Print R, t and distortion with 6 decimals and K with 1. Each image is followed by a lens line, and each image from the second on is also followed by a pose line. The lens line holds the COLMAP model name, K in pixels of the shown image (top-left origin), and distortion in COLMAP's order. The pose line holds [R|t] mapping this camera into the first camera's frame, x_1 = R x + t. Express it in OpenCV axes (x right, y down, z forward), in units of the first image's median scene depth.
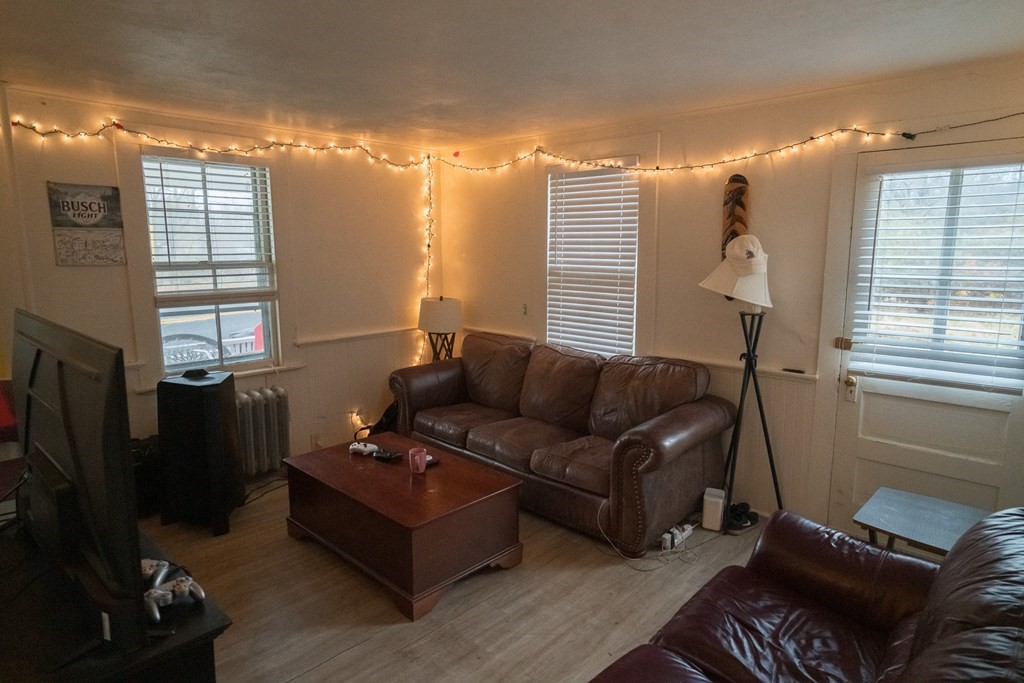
lens RADIAL K [[618.9, 0, 510.1], [0, 618.9, 340.2], [0, 0, 1]] dist [0.005631, 0.003158]
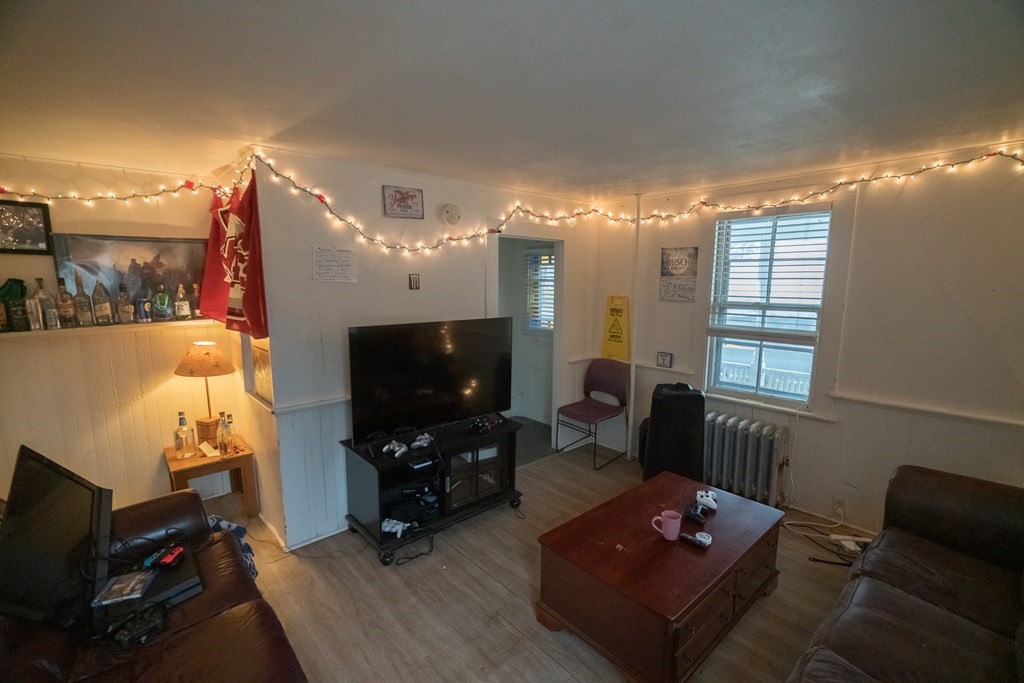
lens RADIAL K [[446.5, 0, 509.1], [0, 446.5, 343.5], [0, 0, 1]] dist [0.009984, 0.002220]
pose [[-0.074802, 0.132147, -0.988404, 0.384199], [-0.167488, 0.975435, 0.143089, -0.094043], [0.983032, 0.176249, -0.050832, 0.590911]]
